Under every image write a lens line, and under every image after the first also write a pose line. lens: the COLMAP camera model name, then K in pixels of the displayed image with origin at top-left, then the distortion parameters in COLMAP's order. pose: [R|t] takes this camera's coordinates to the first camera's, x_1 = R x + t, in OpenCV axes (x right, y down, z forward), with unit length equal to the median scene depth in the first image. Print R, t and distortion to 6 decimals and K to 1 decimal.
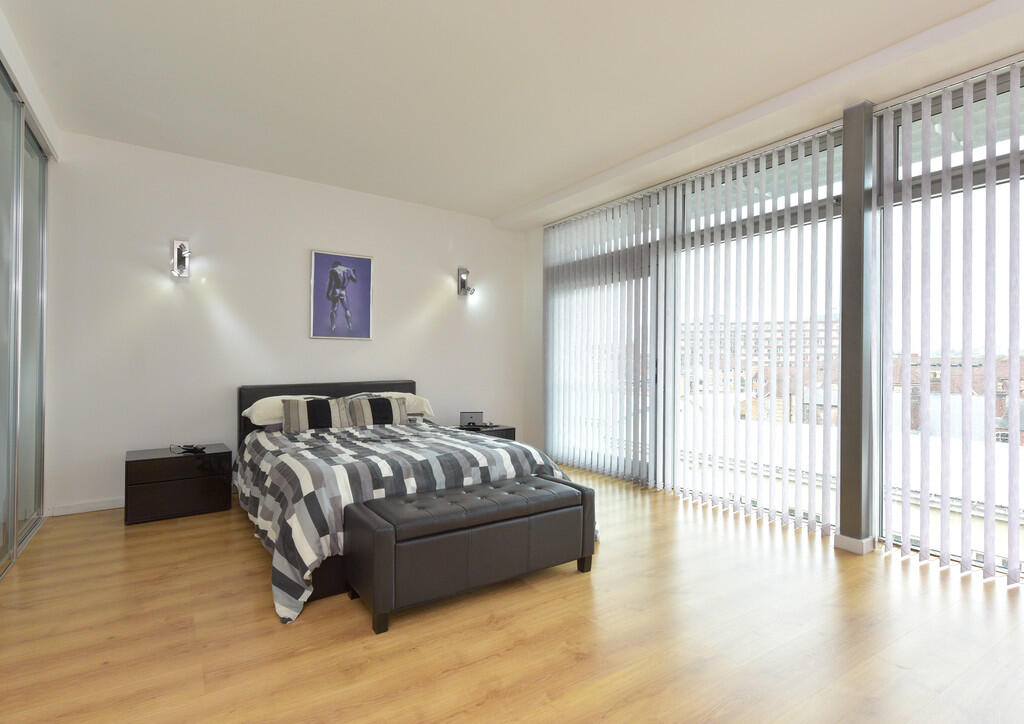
lens RADIAL K [[470.5, 0, 509.9], [0, 470.5, 359.4], [0, 0, 1]] dist [-0.004000, -0.002076]
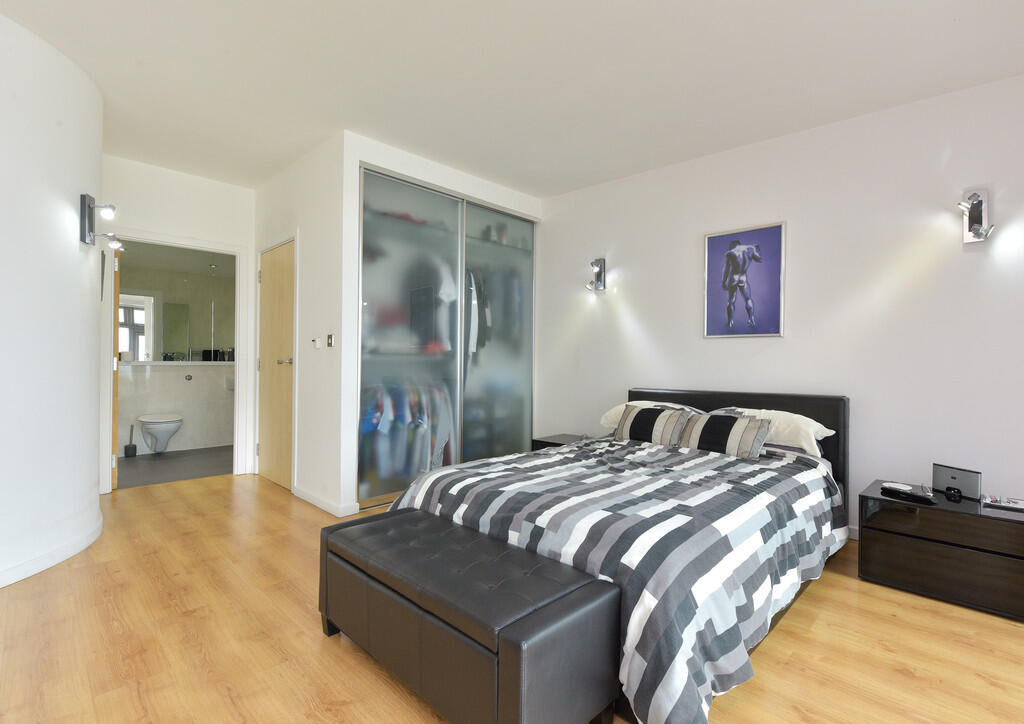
lens RADIAL K [[470.5, 0, 510.6], [0, 470.5, 360.7], [0, 0, 1]] dist [-0.004000, -0.002076]
pose [[0.263839, 0.001724, -0.964565, 0.302908], [-0.005997, 0.999982, 0.000147, -0.002104], [0.964548, 0.005746, 0.263844, 0.421858]]
